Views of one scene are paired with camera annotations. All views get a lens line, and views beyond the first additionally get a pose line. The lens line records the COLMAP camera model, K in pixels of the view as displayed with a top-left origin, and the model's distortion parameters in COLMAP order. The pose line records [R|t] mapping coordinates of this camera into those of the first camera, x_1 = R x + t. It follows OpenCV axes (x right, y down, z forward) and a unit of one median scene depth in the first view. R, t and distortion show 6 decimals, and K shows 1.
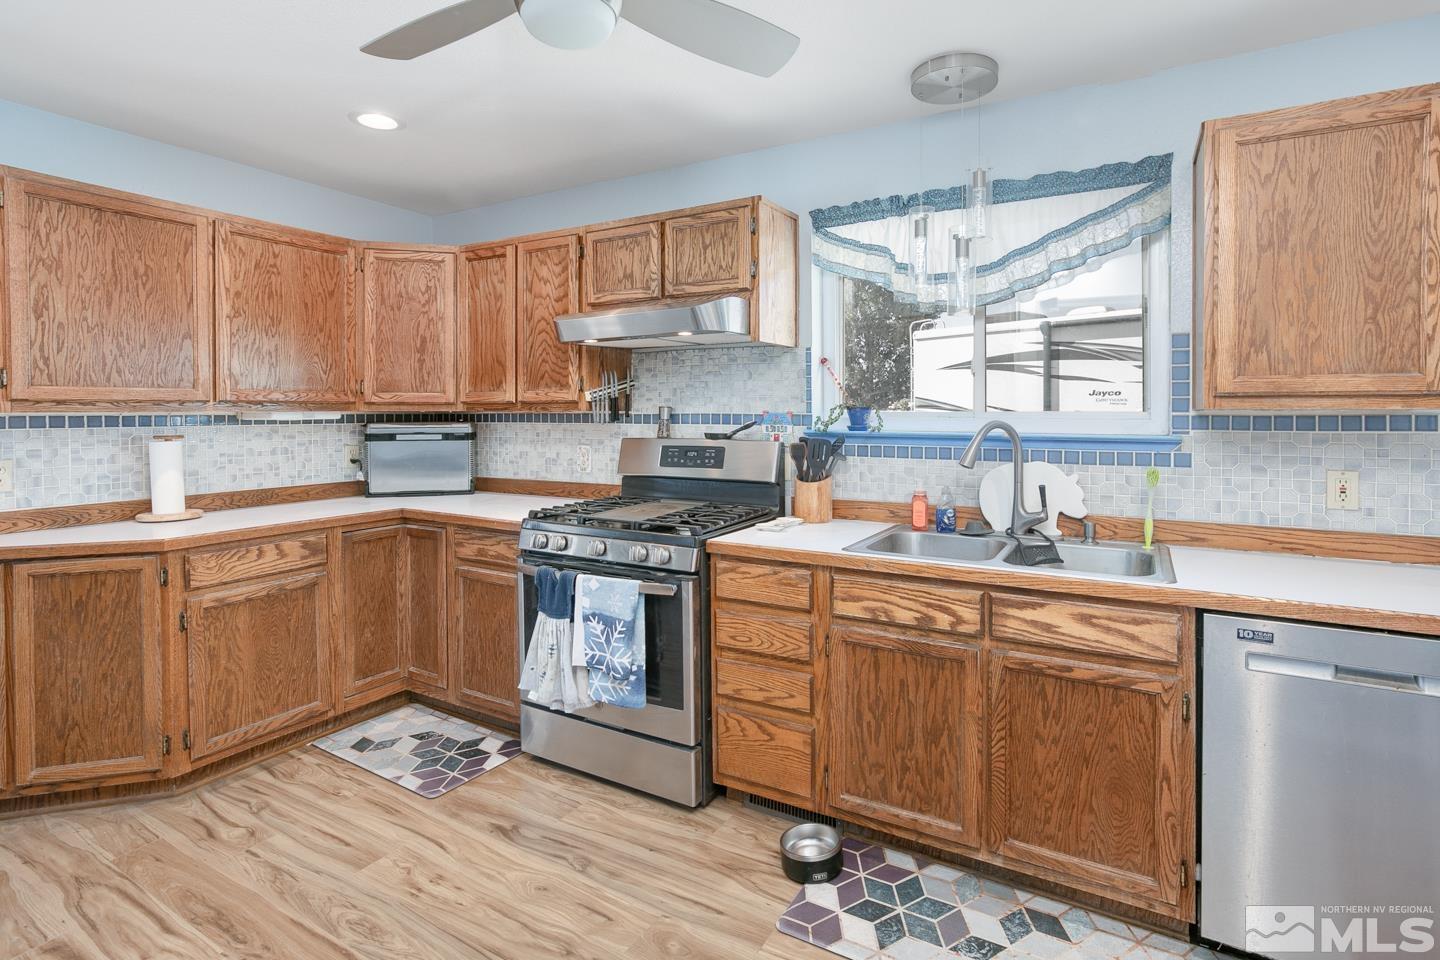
lens RADIAL K [[662.5, 0, 722.1], [0, 662.5, 418.7], [0, 0, 1]] dist [-0.004329, -0.000247]
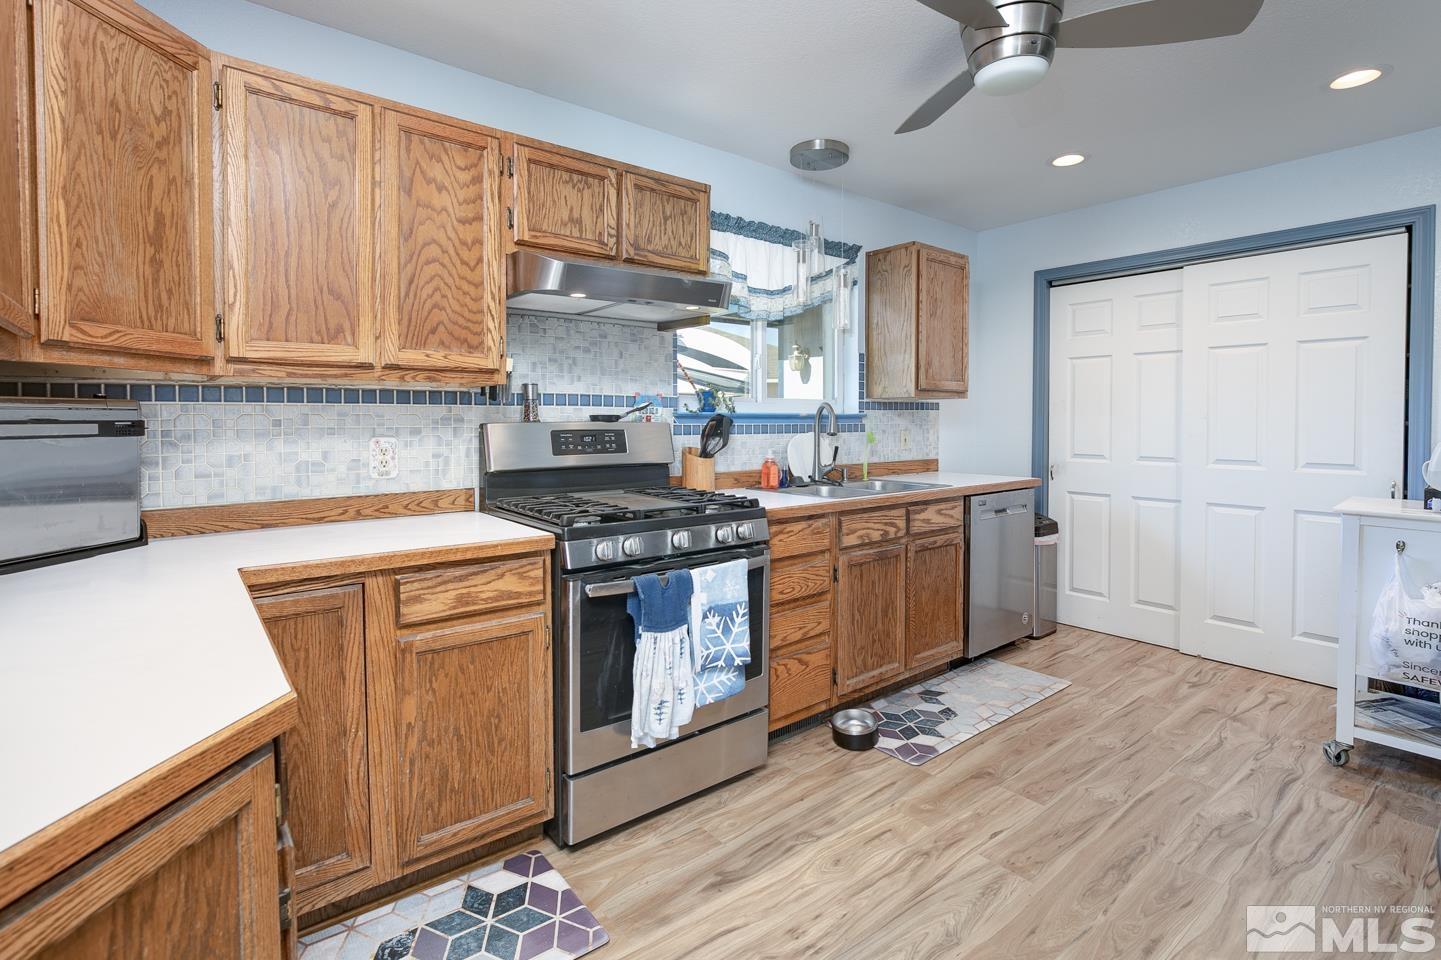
lens RADIAL K [[687.2, 0, 721.3], [0, 687.2, 432.0], [0, 0, 1]] dist [-0.001245, 0.000376]
pose [[0.391733, -0.019192, 0.919879, -0.908419], [0.009642, 0.999813, 0.016754, 0.033785], [-0.920028, 0.002306, 0.391845, 0.537325]]
